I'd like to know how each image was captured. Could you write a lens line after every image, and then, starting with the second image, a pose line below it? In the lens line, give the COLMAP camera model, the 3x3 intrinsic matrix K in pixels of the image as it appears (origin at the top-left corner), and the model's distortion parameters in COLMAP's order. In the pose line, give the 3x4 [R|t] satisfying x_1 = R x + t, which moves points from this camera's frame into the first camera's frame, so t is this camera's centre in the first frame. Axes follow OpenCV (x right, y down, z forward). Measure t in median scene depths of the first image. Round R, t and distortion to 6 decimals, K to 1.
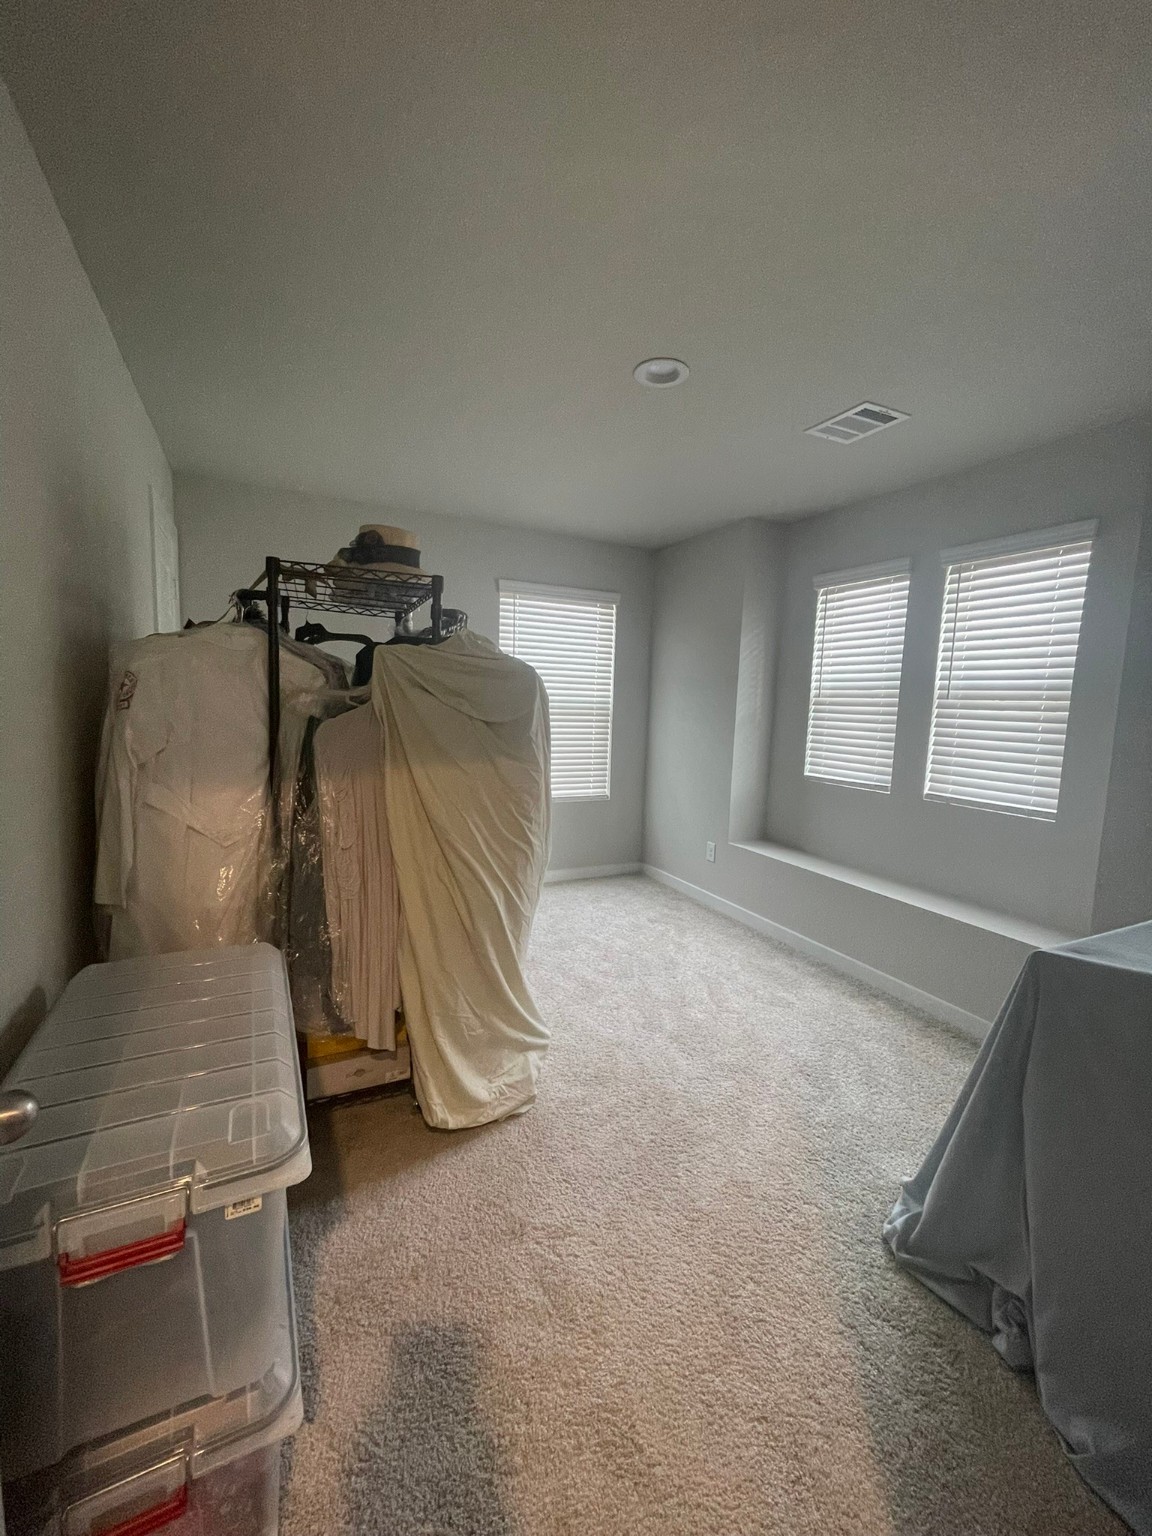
lens RADIAL K [[617.8, 0, 577.3], [0, 617.8, 771.0], [0, 0, 1]] dist [0.003432, 0.000186]
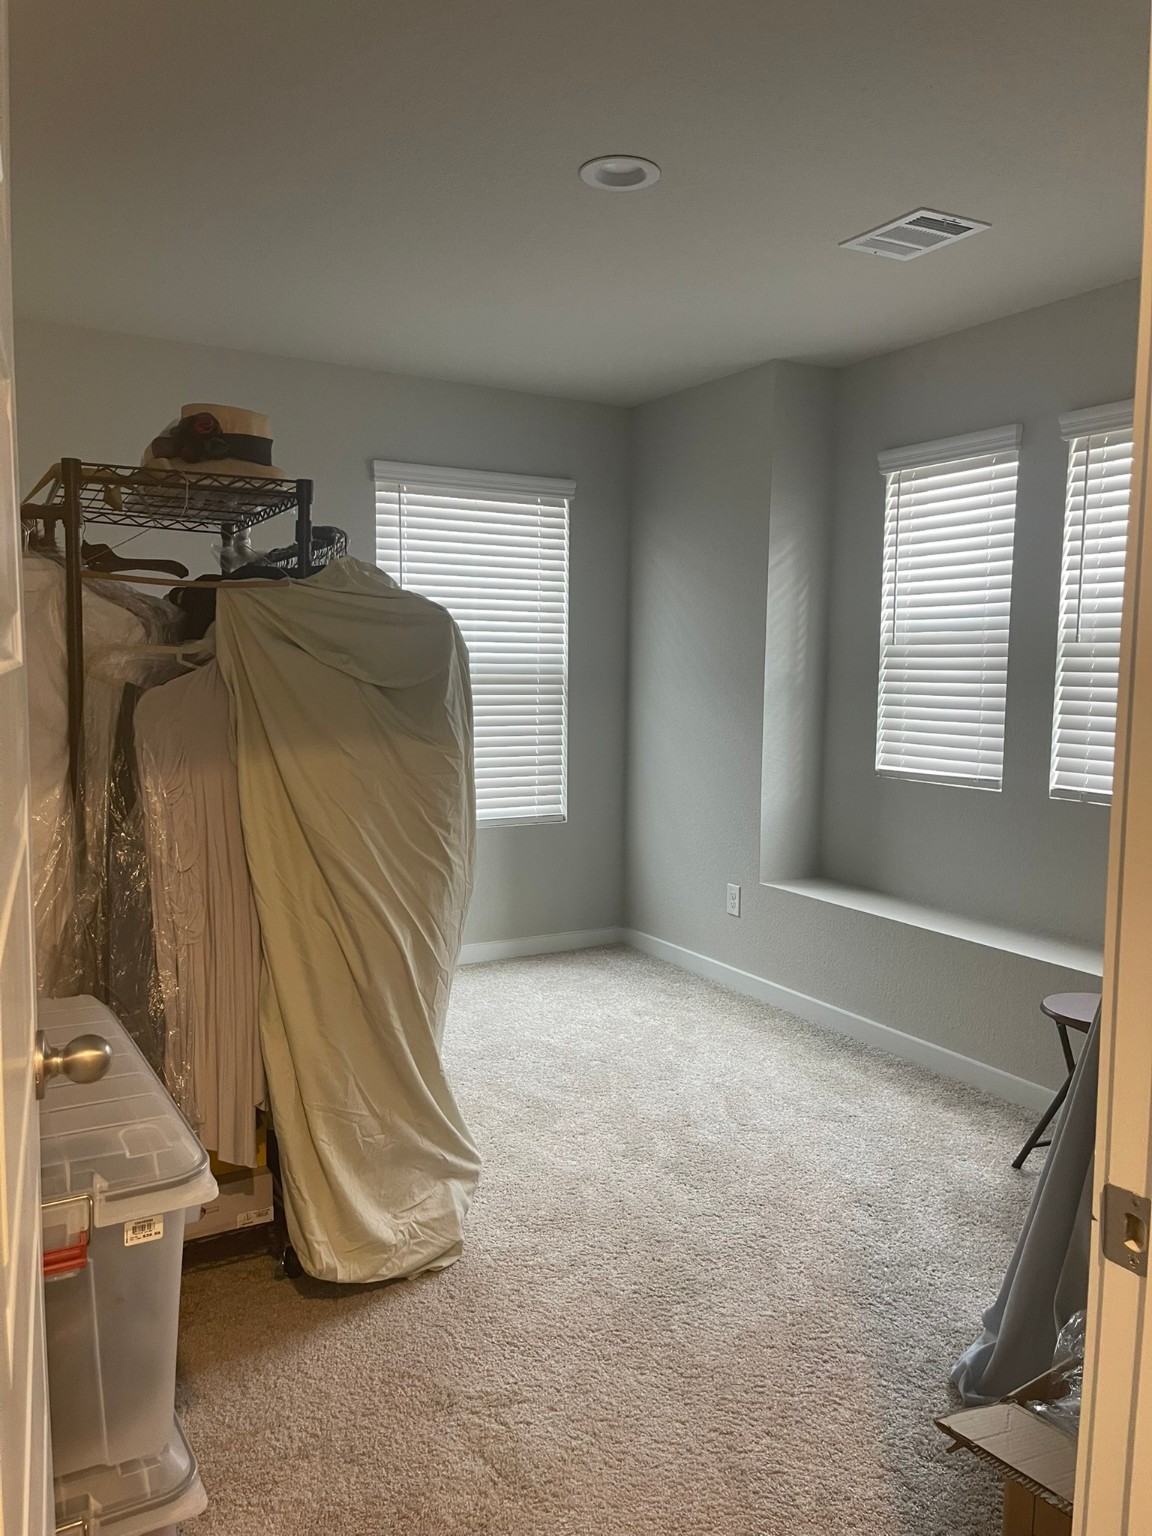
lens RADIAL K [[1149.3, 0, 576.1], [0, 1149.3, 765.7], [0, 0, 1]] dist [0.061867, -0.075218]
pose [[0.998024, -0.026494, 0.056977, -0.002191], [0.027828, 0.999354, -0.022746, 0.039888], [-0.056338, 0.024286, 0.998116, -0.276719]]
